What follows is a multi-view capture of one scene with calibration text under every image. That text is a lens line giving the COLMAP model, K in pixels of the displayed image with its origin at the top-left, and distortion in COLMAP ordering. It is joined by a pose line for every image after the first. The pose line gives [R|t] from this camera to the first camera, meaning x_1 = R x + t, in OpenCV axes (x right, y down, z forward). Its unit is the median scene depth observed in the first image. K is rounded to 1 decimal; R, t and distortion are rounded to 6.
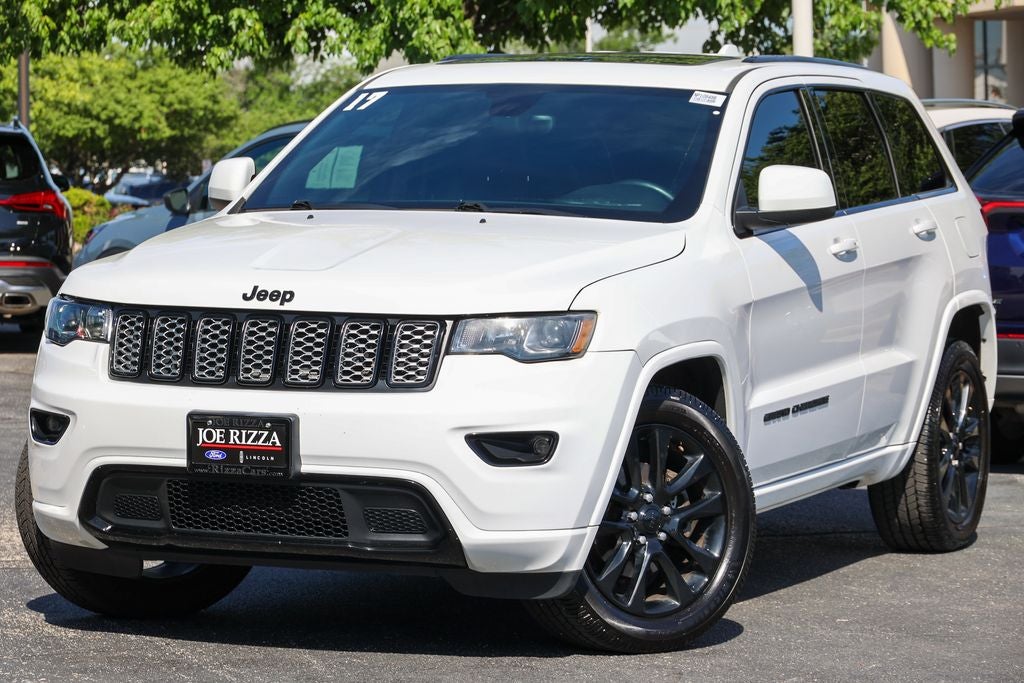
lens RADIAL K [[3525.0, 0, 512.7], [0, 3525.0, 324.4], [0, 0, 1]] dist [-0.449306, 2.276224]
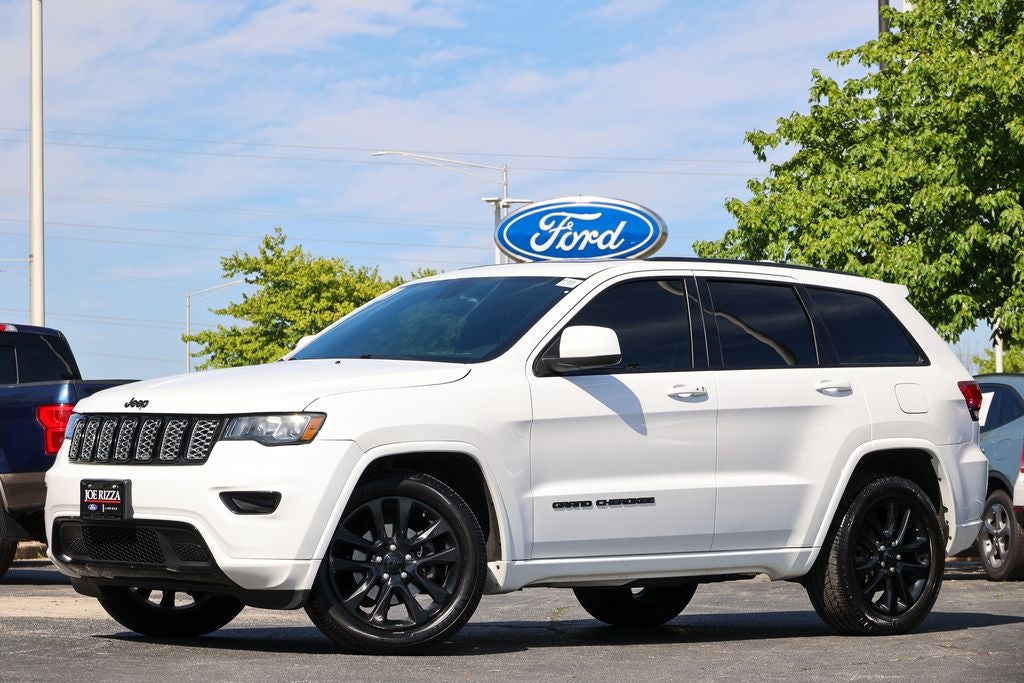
lens RADIAL K [[2908.4, 0, 512.0], [0, 2908.4, 341.5], [0, 0, 1]] dist [-0.256106, -0.579750]
pose [[0.912436, -0.015216, -0.408935, 0.559249], [-0.023345, 0.995746, -0.089138, 0.068869], [0.408552, 0.090880, 0.908199, -0.062474]]
